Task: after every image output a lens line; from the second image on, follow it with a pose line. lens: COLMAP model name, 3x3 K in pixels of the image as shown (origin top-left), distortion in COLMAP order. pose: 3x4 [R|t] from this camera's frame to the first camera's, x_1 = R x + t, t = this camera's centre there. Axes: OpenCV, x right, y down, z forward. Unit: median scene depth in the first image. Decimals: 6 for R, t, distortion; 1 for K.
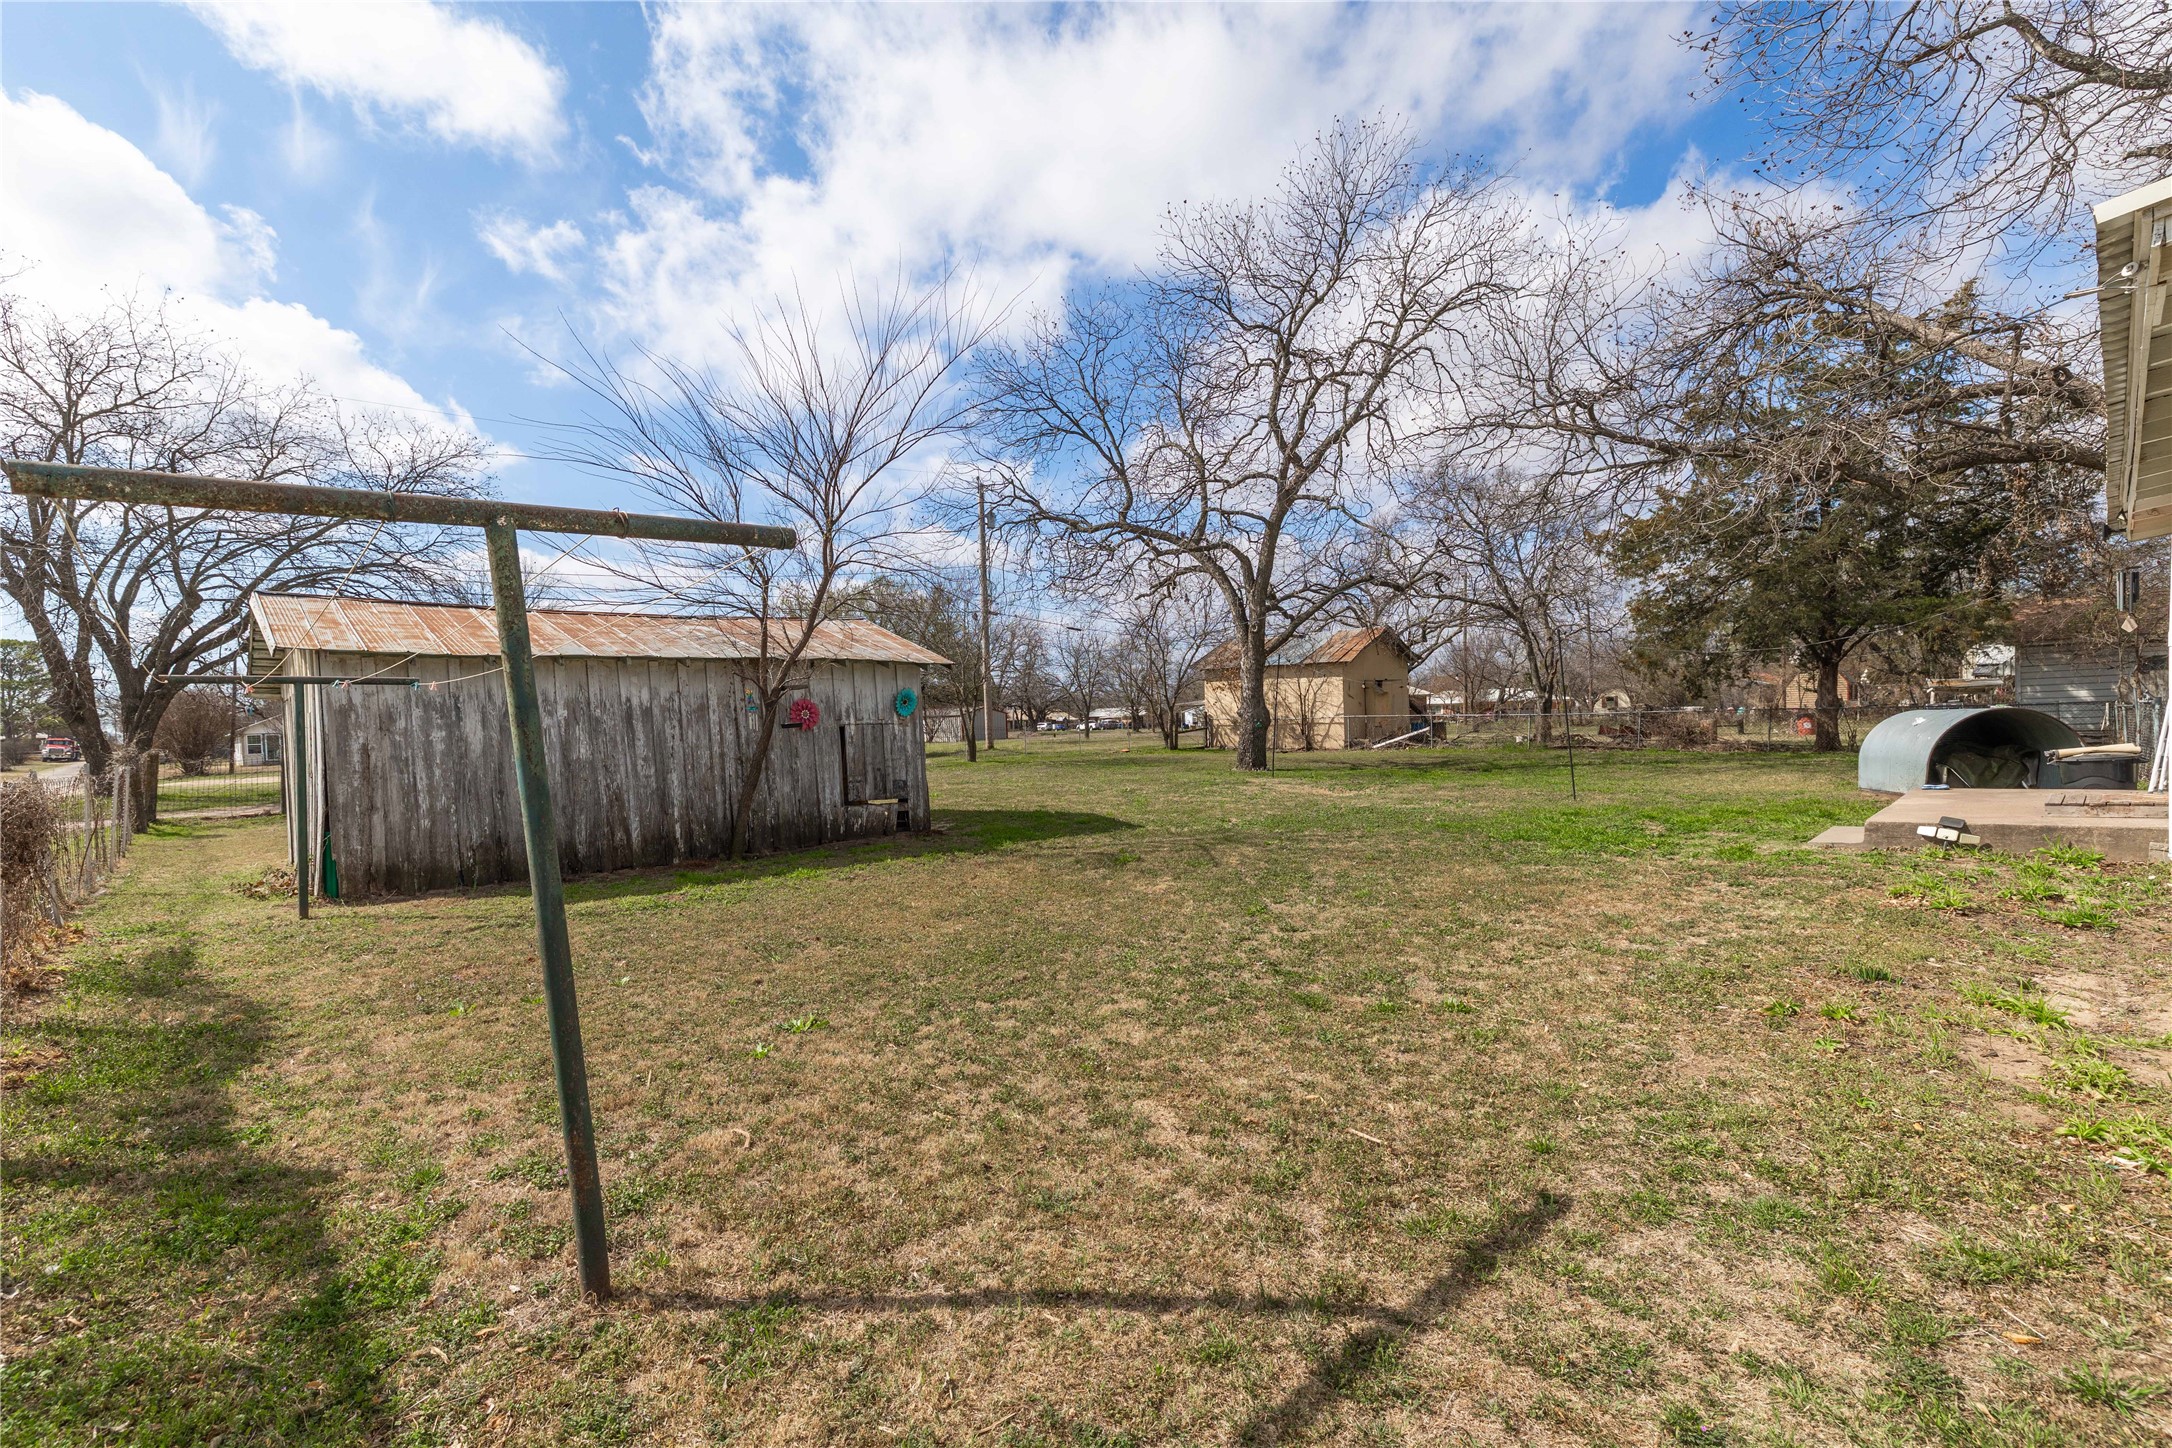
lens RADIAL K [[996.3, 0, 1088.5], [0, 996.3, 734.7], [0, 0, 1]] dist [-0.002238, 0.000506]
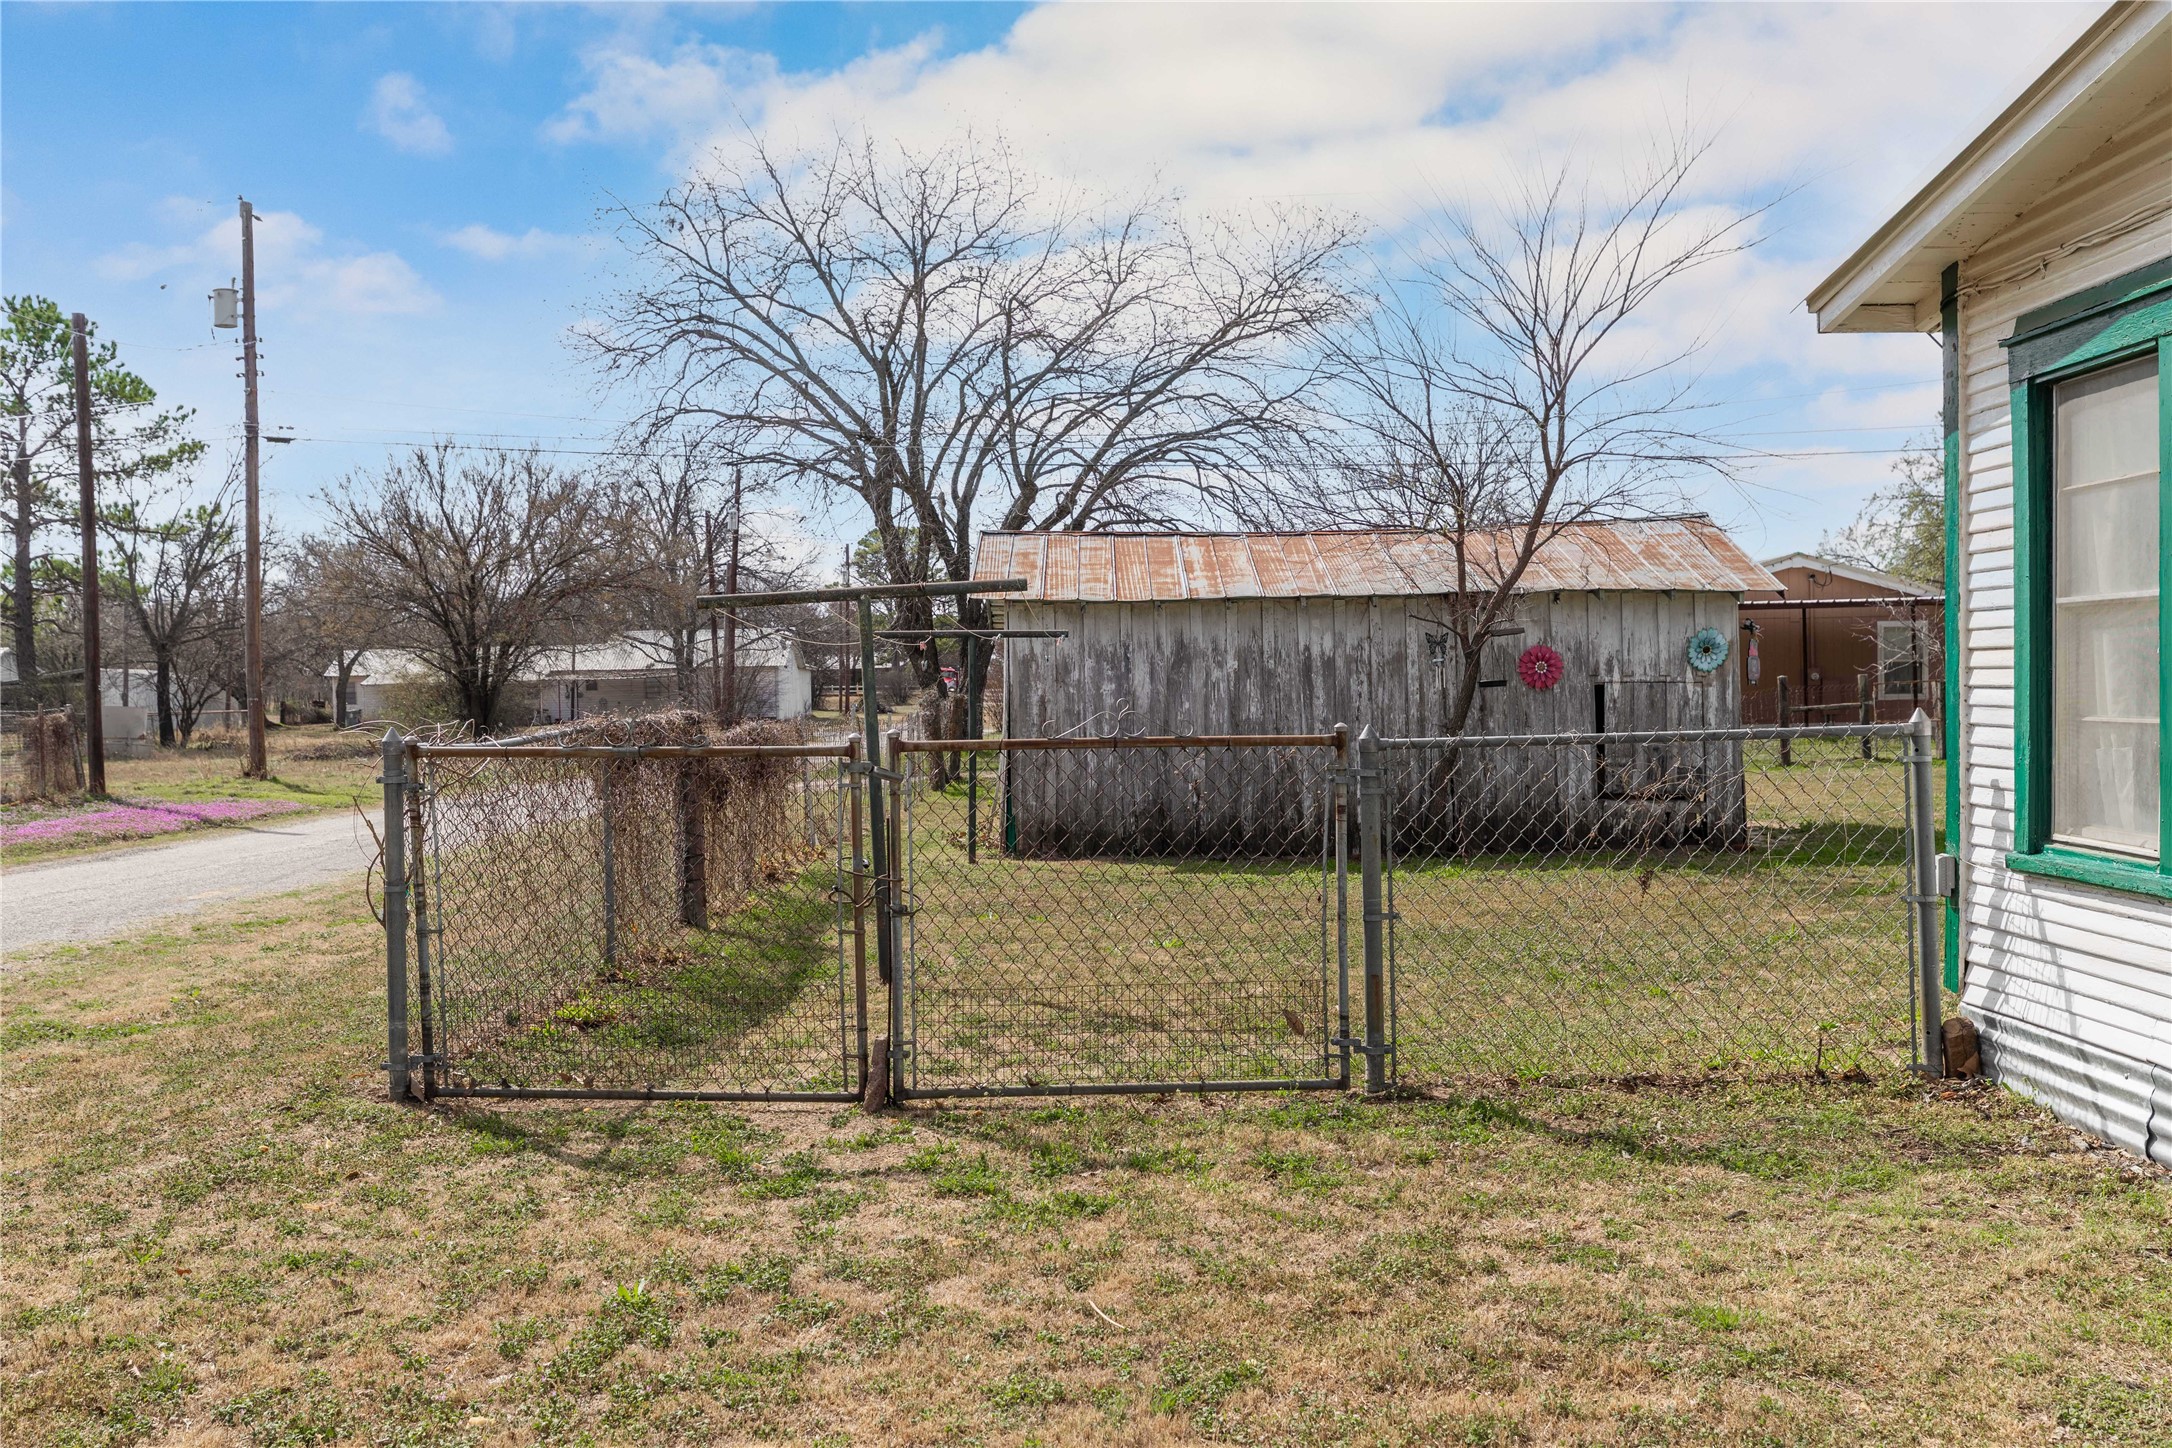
lens RADIAL K [[2114.8, 0, 1057.0], [0, 2114.8, 730.4], [0, 0, 1]] dist [0.000398, -0.017728]
pose [[0.725378, 0.038525, -0.687272, 0.554307], [-0.019446, 0.999181, 0.035484, -0.024505], [0.688076, -0.012375, 0.725533, -0.376237]]
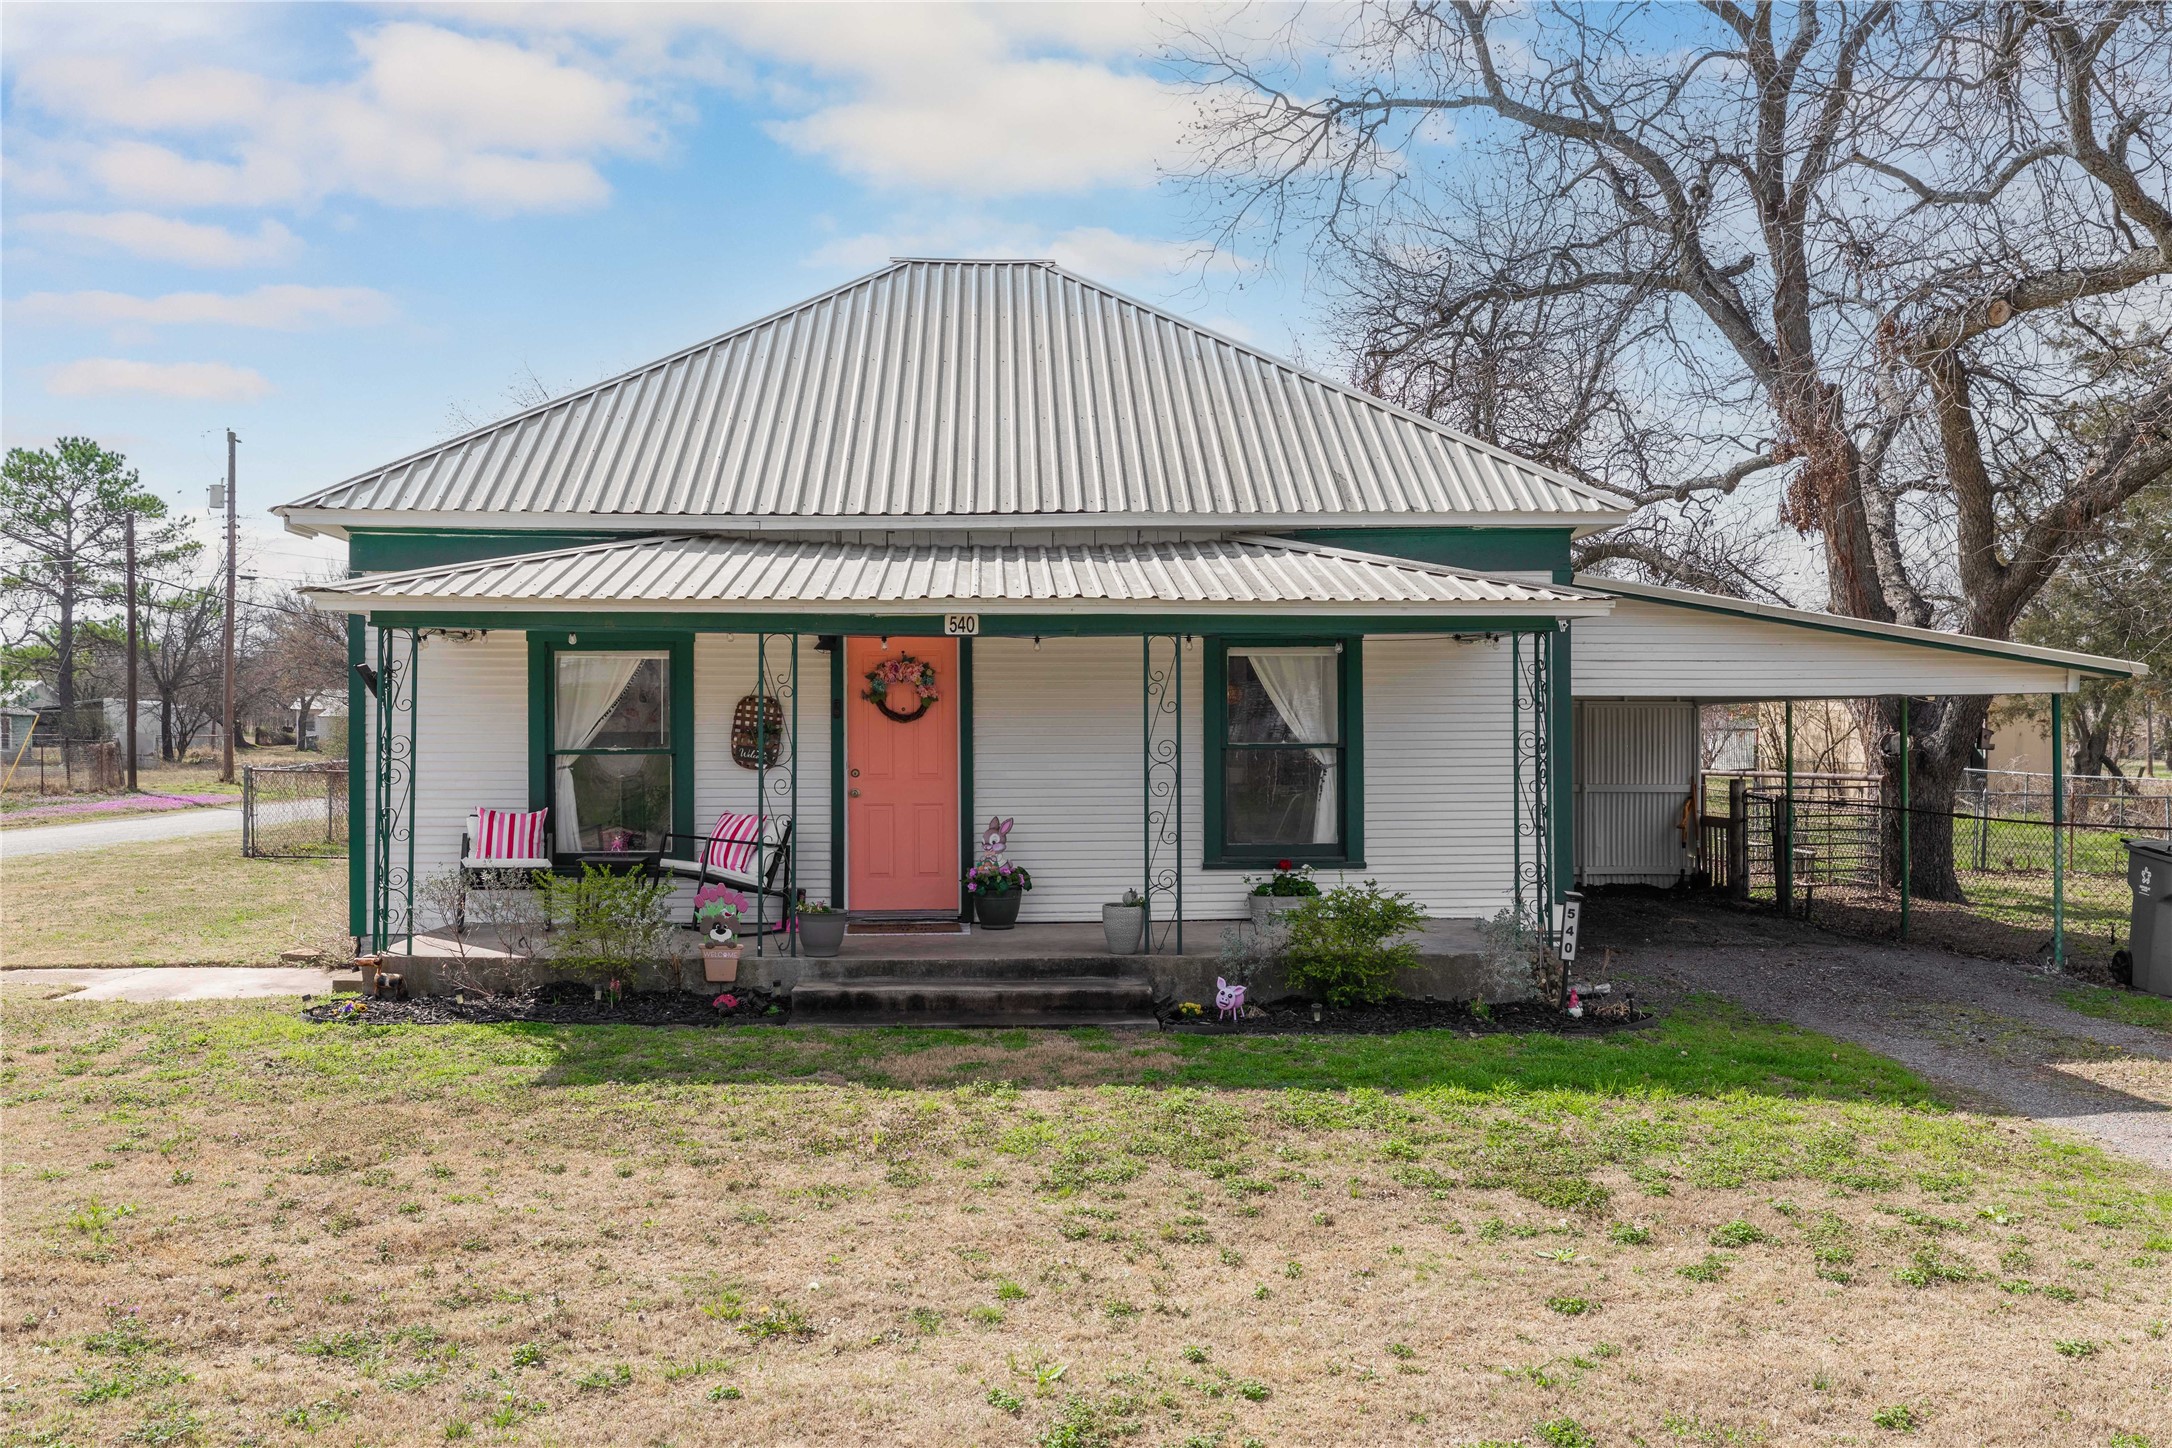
lens RADIAL K [[1891.7, 0, 1086.0], [0, 1891.7, 724.0], [0, 0, 1]] dist [-0.010331, -0.002664]
pose [[0.763016, 0.041393, -0.645053, 2.215631], [-0.042693, 0.998996, 0.013605, -0.120675], [0.644968, 0.017159, 0.764017, -1.140457]]
